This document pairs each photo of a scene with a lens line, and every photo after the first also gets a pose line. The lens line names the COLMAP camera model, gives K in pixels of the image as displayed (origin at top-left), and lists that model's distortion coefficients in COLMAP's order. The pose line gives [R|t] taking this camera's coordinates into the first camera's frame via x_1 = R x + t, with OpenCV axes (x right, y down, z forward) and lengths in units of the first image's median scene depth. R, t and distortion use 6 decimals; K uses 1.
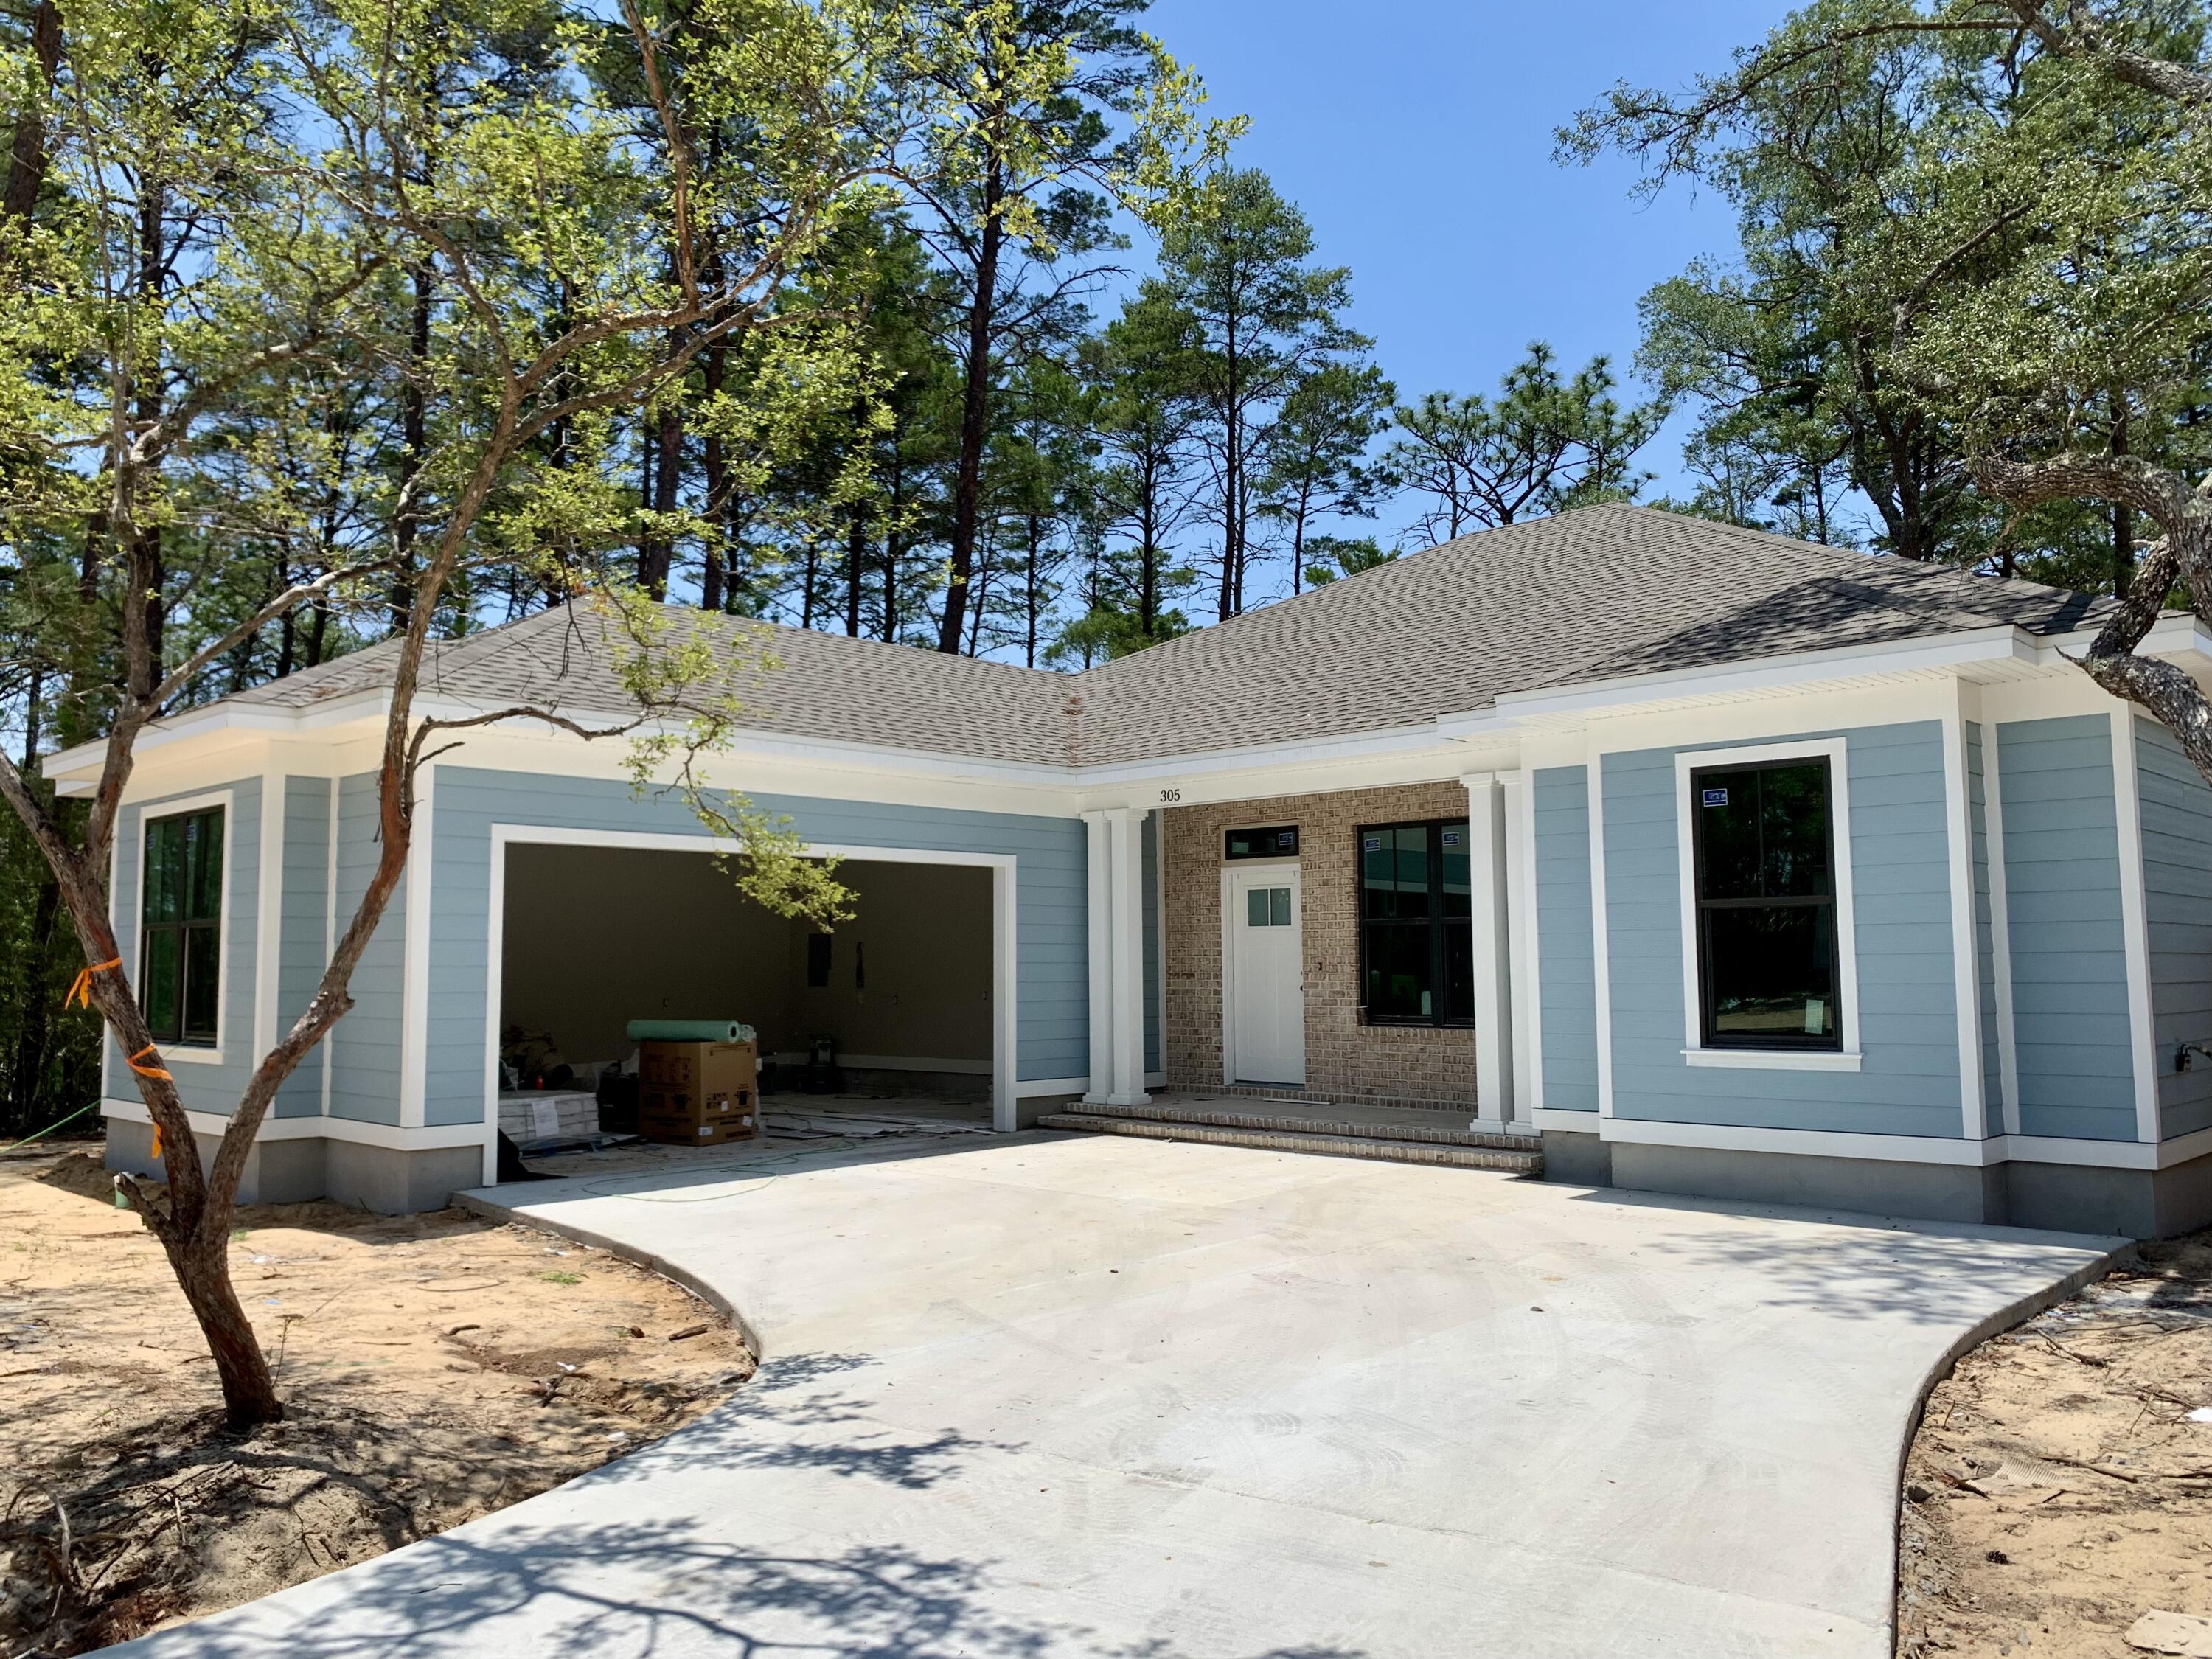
lens RADIAL K [[1624.3, 0, 1110.1], [0, 1624.3, 798.0], [0, 0, 1]] dist [0.168067, -0.210575]
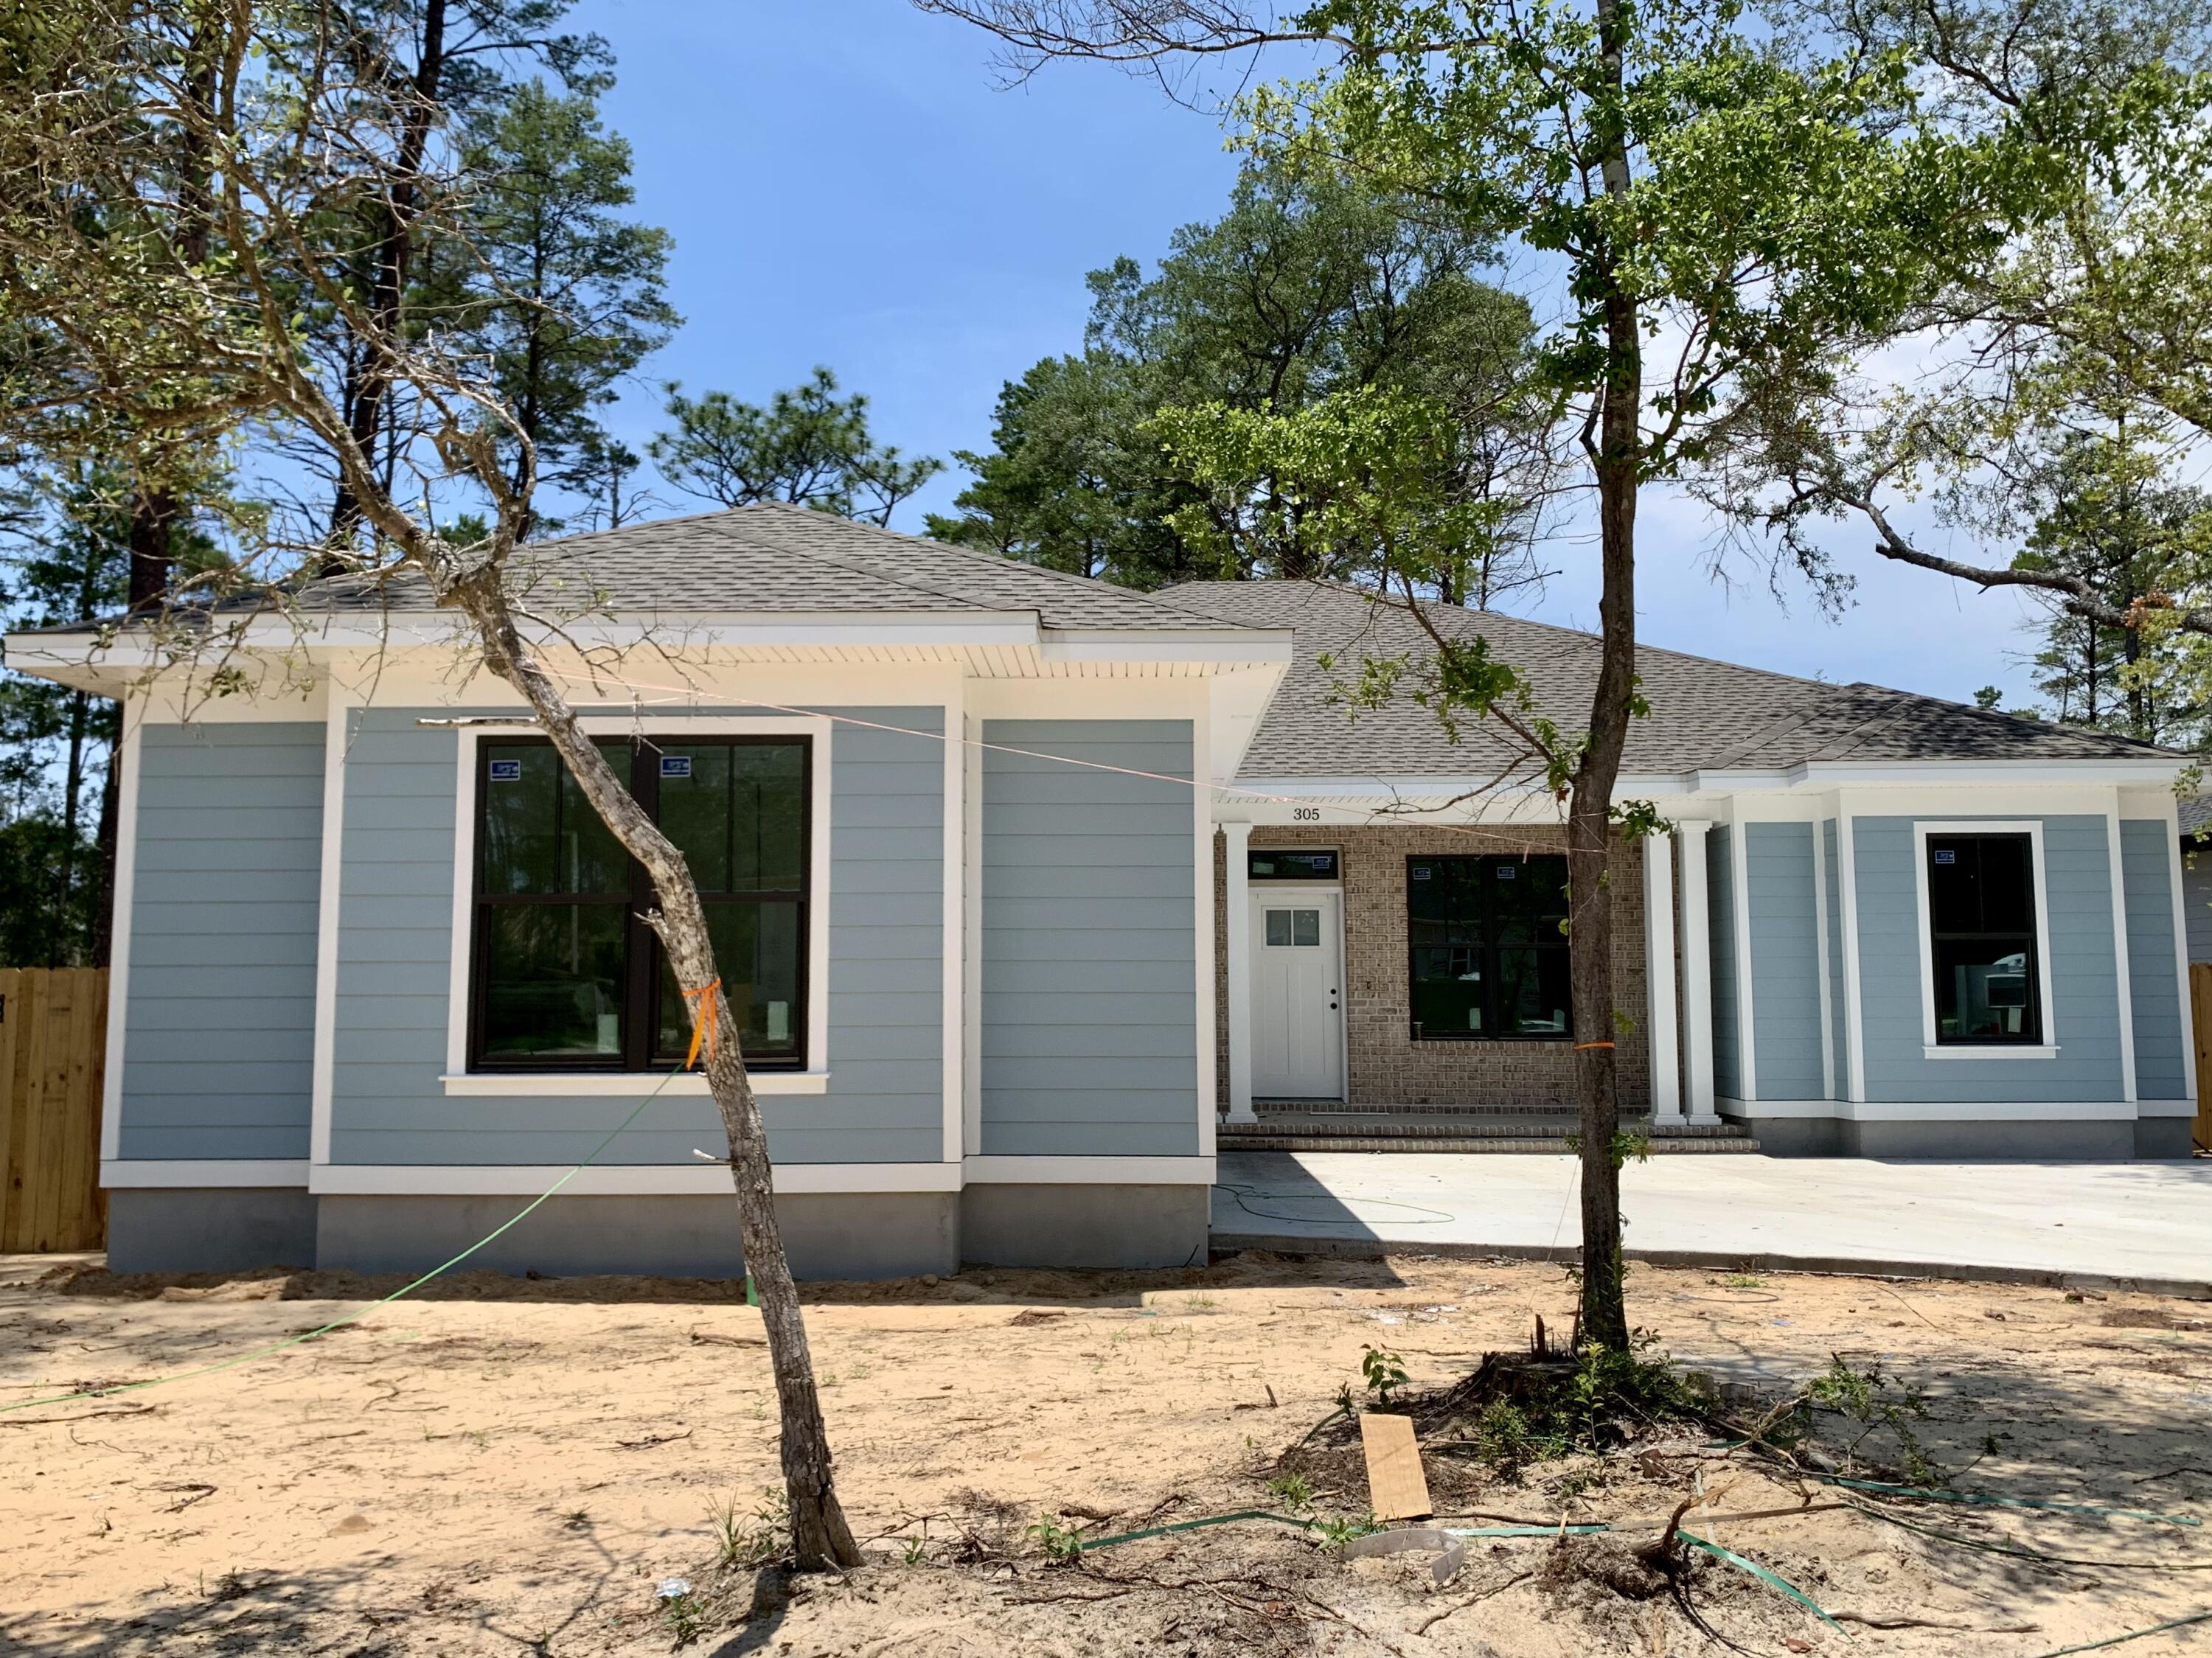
lens RADIAL K [[1725.6, 0, 1106.0], [0, 1725.6, 829.0], [0, 0, 1]] dist [-0.026738, 0.059892]
pose [[0.758846, 0.072443, 0.647229, -0.740082], [-0.074145, 0.996943, -0.024654, 0.043439], [-0.647036, -0.029280, 0.761897, 0.271702]]
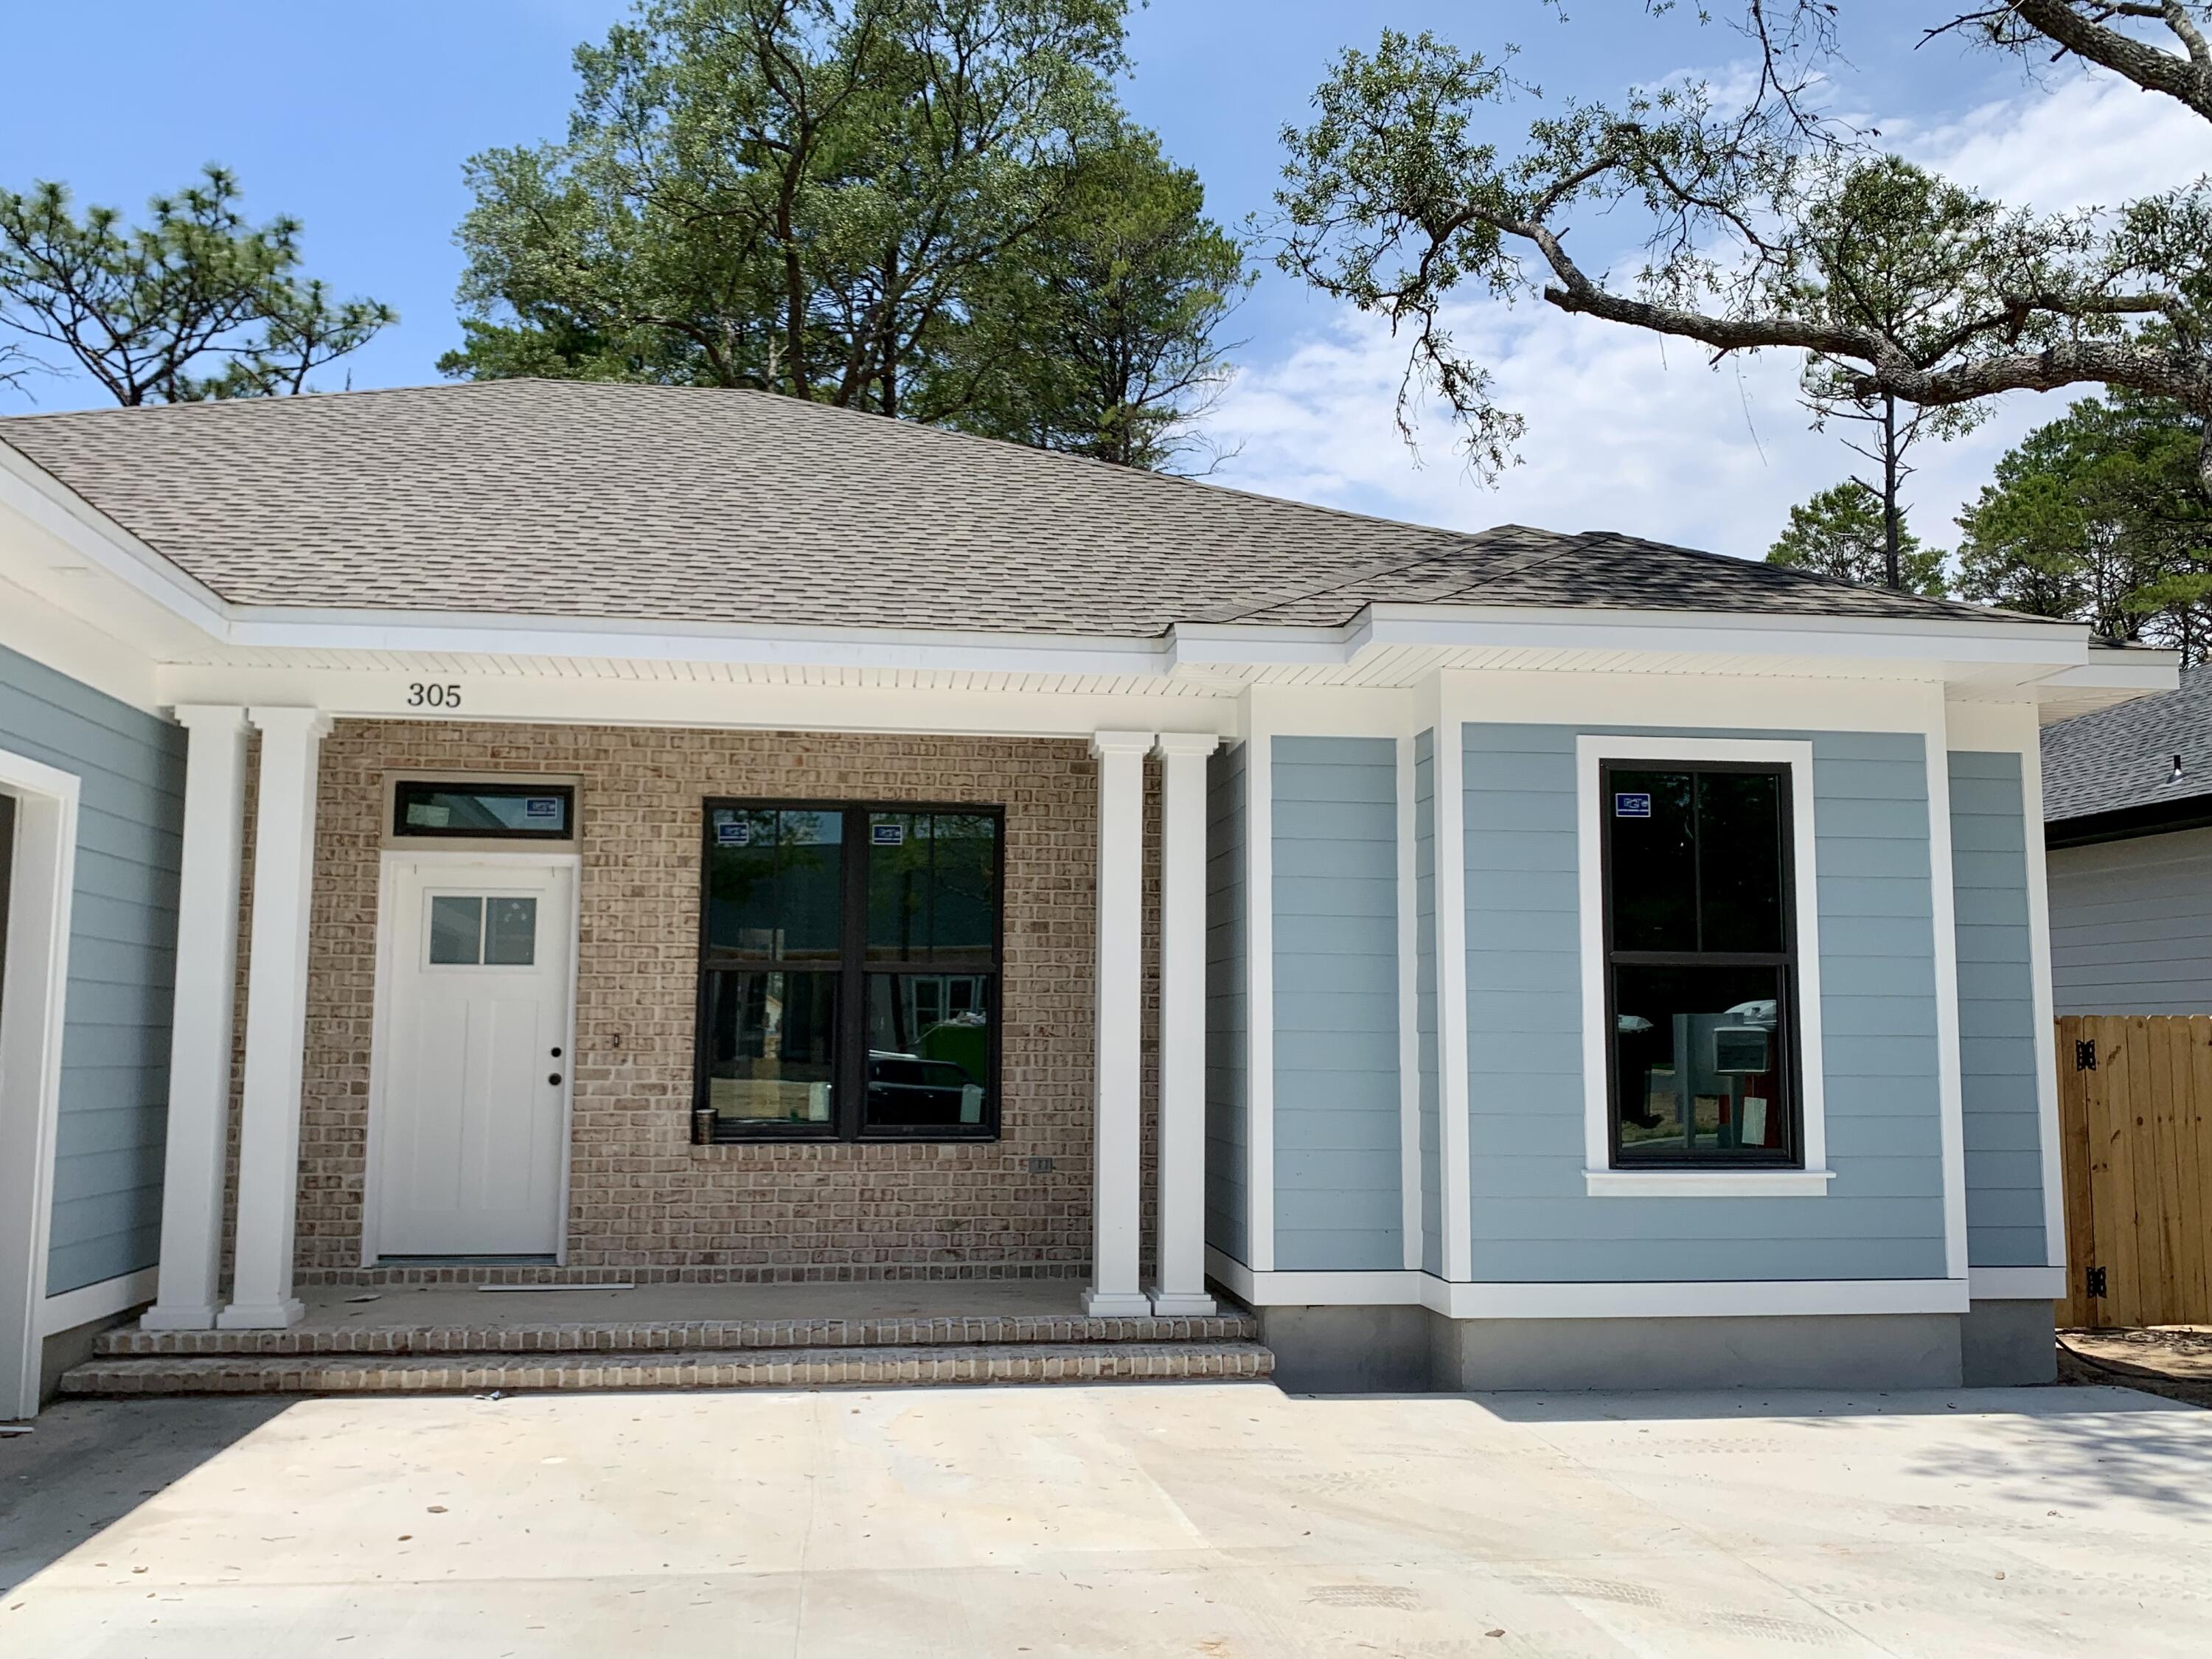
lens RADIAL K [[1894.7, 0, 1106.0], [0, 1894.7, 829.5], [0, 0, 1]] dist [0.101065, -0.203387]
pose [[0.645828, 0.099065, 0.757029, -0.269734], [-0.092129, 0.994413, -0.051533, 0.050623], [-0.757904, -0.036463, 0.651346, 0.458589]]
